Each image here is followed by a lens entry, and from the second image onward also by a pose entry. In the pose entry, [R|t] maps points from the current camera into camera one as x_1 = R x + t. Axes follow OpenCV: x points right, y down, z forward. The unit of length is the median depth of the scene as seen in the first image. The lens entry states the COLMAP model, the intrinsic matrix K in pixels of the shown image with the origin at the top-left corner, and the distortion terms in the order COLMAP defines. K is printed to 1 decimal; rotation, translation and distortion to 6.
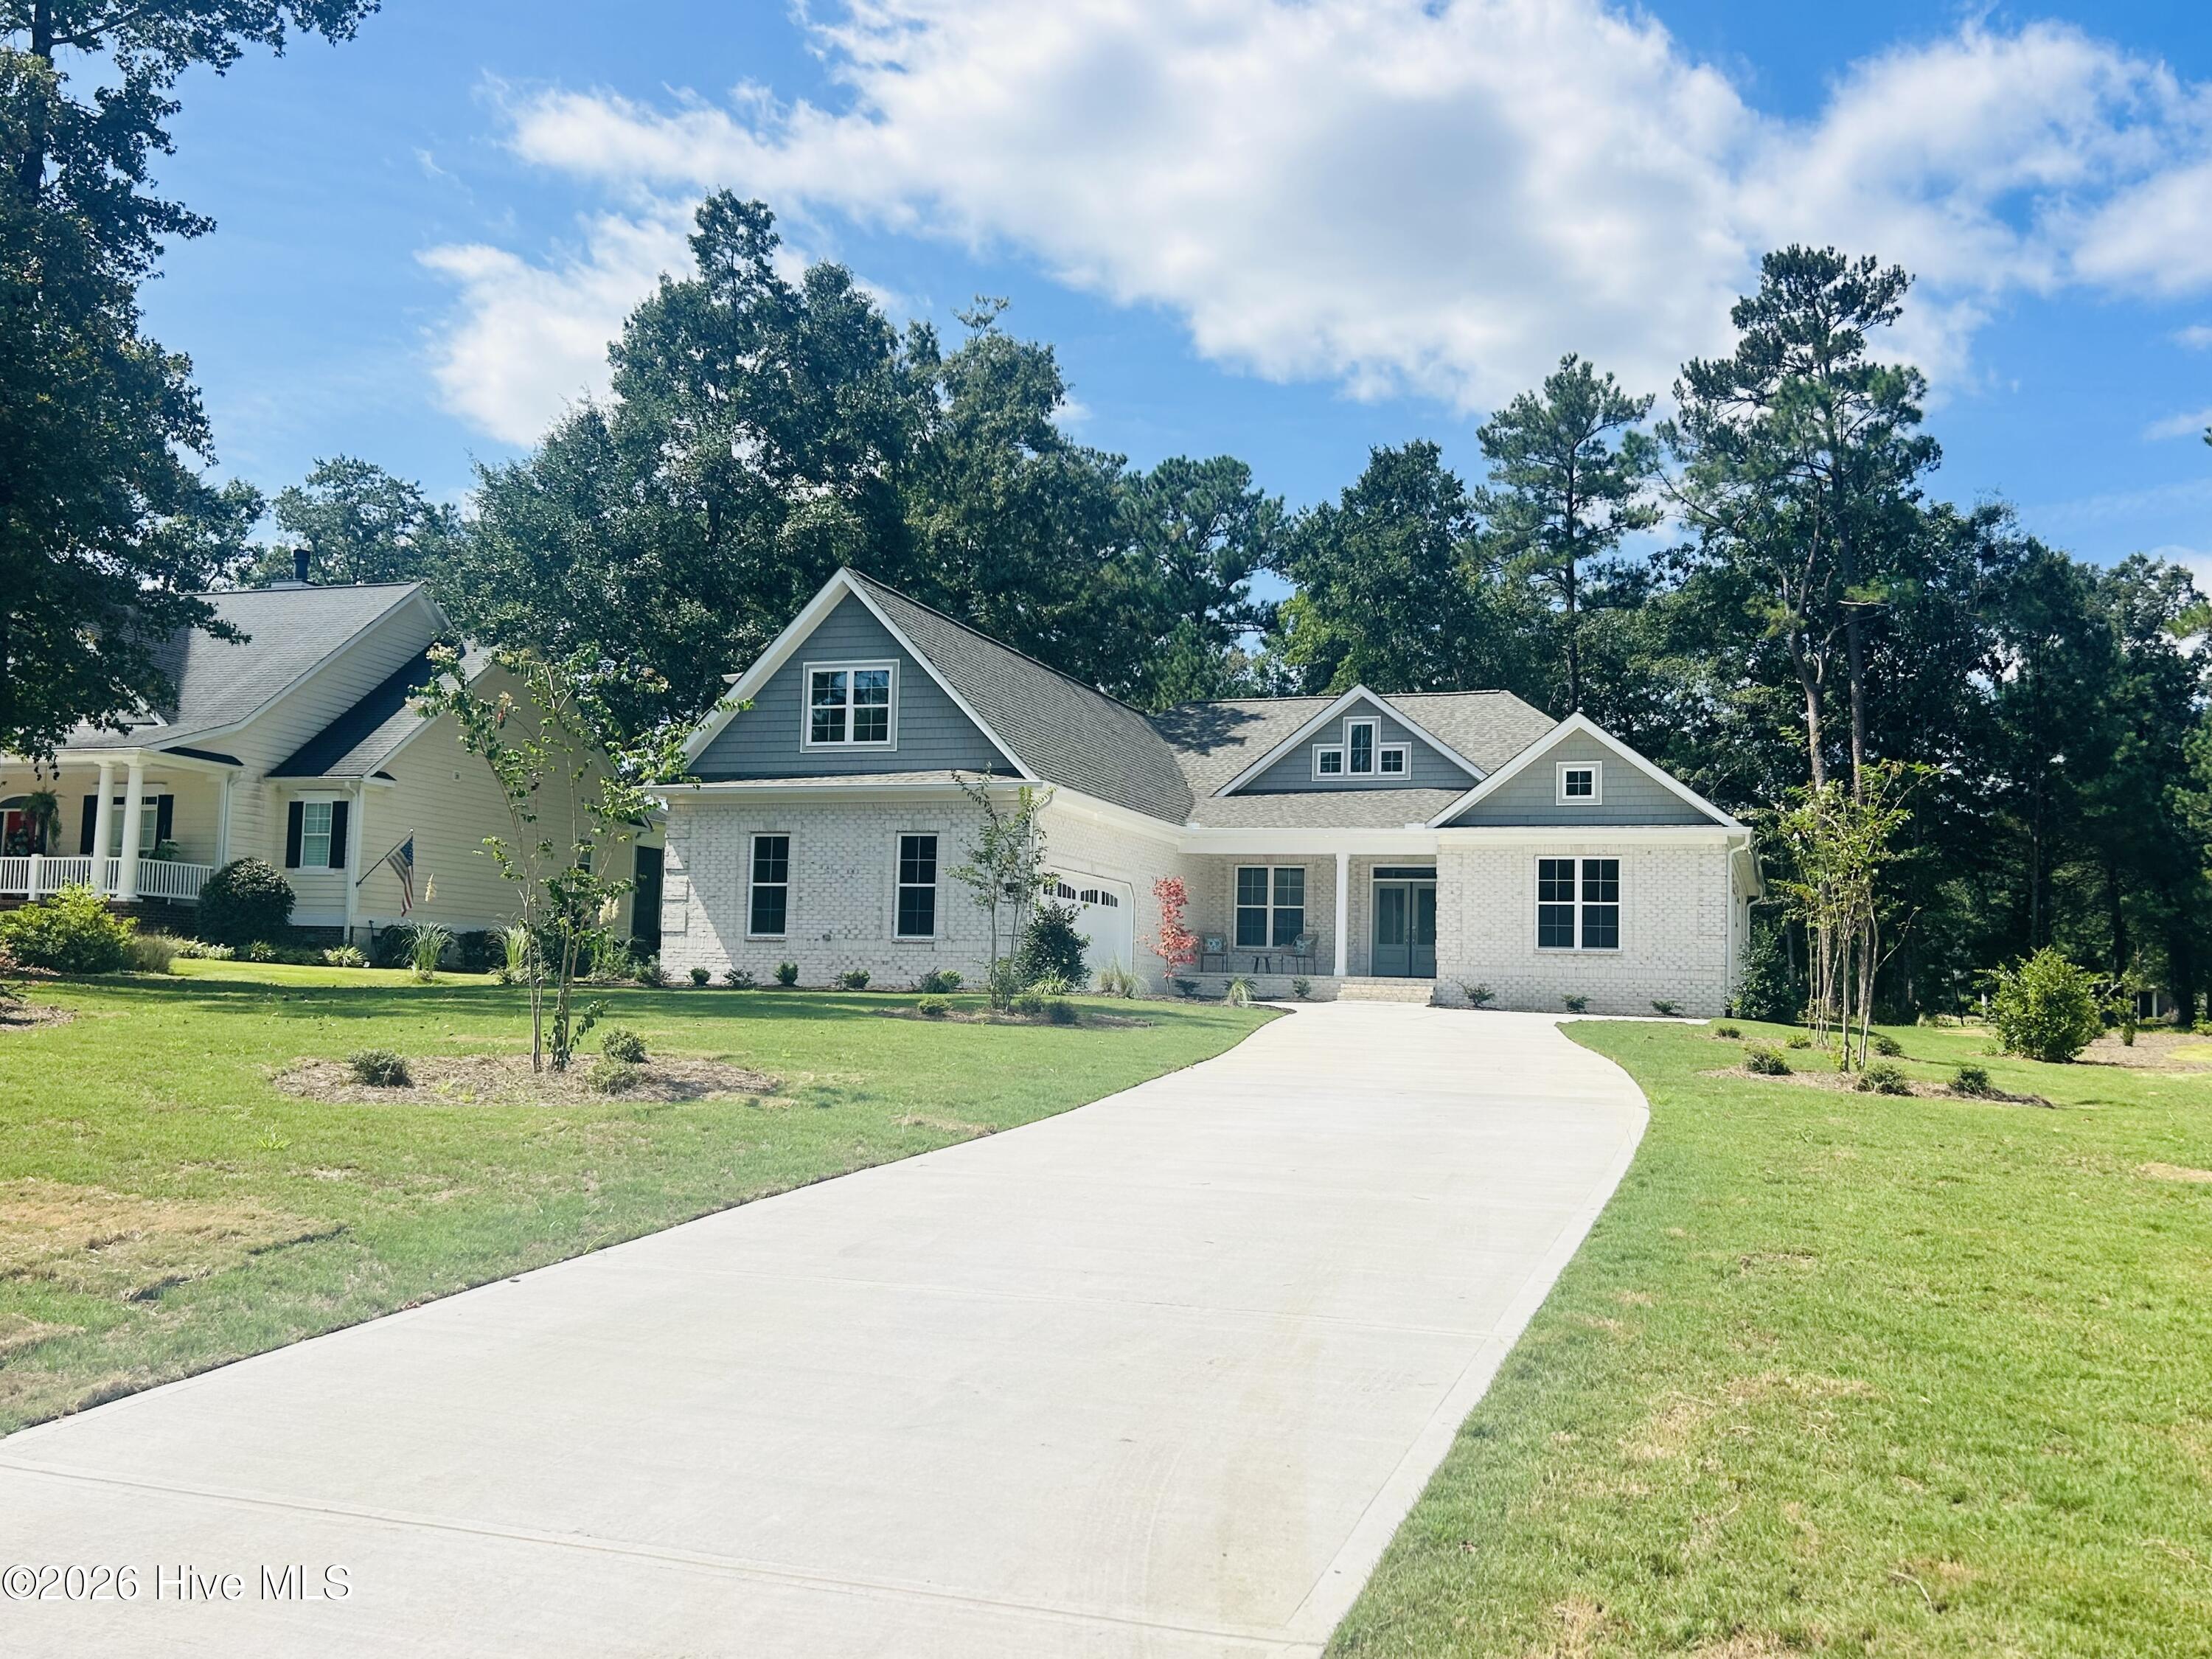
lens RADIAL K [[1947.8, 0, 1105.7], [0, 1947.8, 832.1], [0, 0, 1]] dist [0.050876, 0.004473]
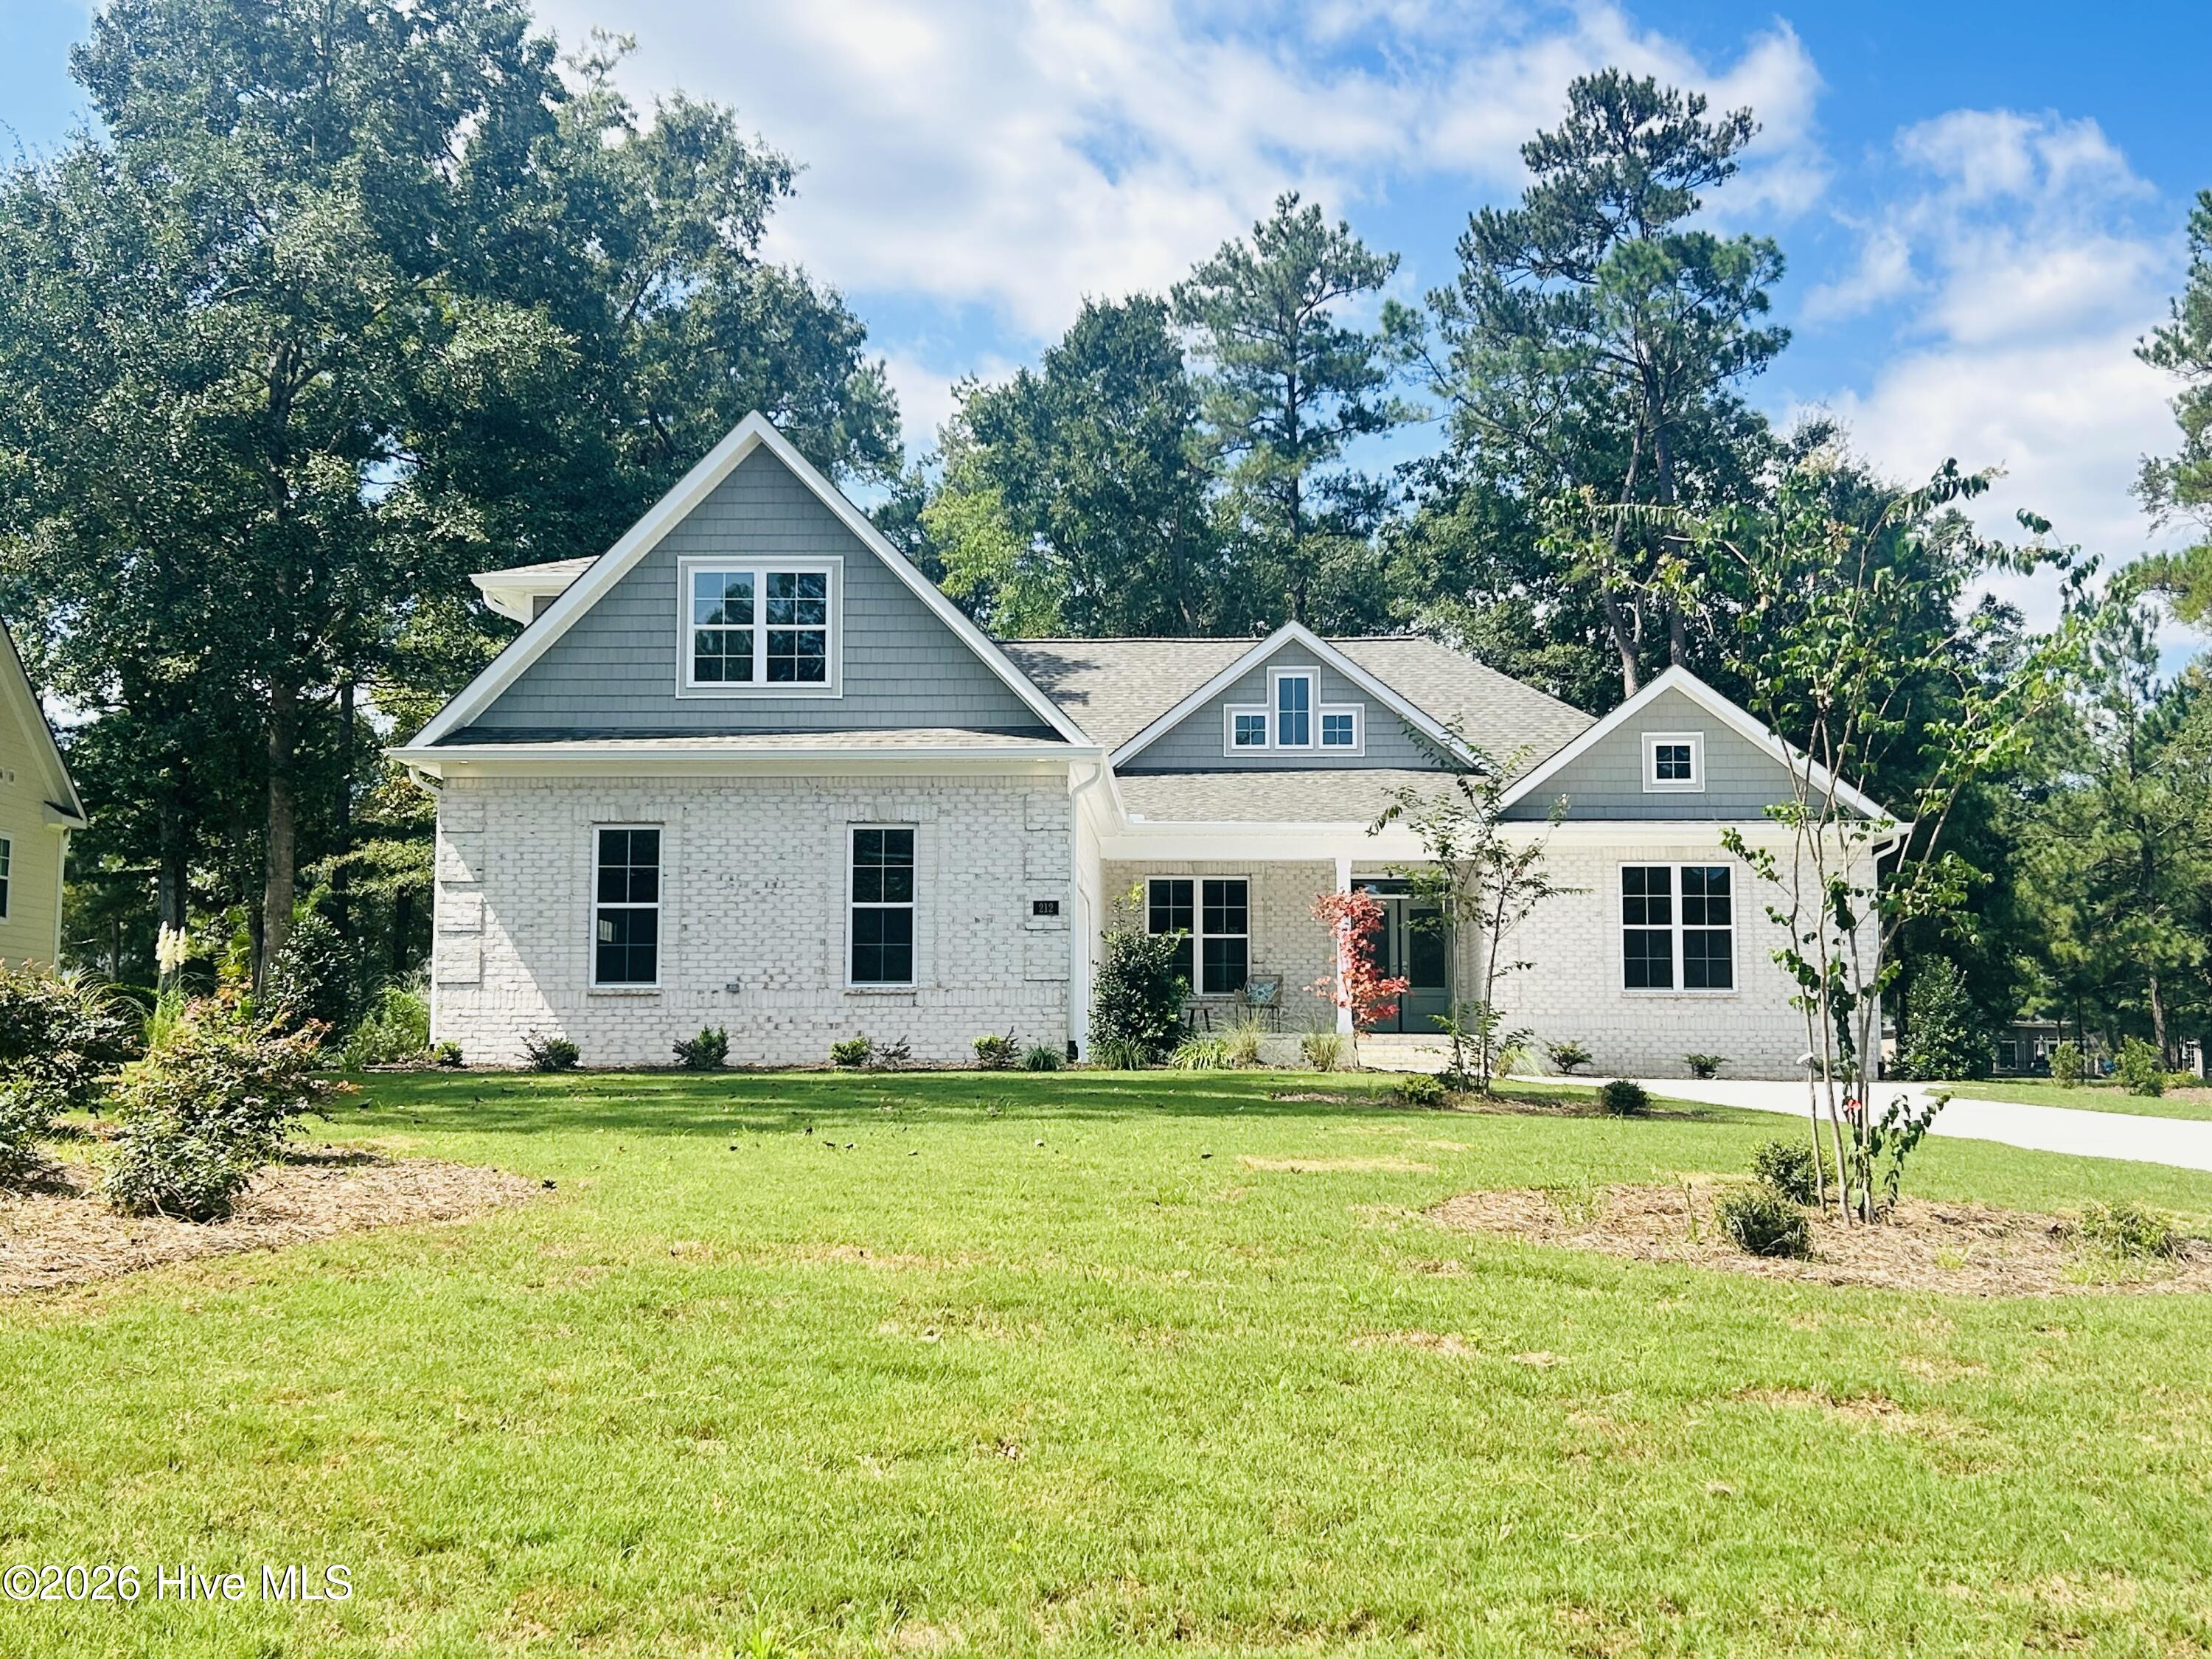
lens RADIAL K [[2627.9, 0, 1105.9], [0, 2627.9, 828.8], [0, 0, 1]] dist [0.076727, 0.000000]
pose [[0.954717, 0.004180, 0.297487, -0.220457], [-0.003004, 0.999986, -0.004411, 0.004172], [-0.297501, 0.003317, 0.954716, 0.110644]]
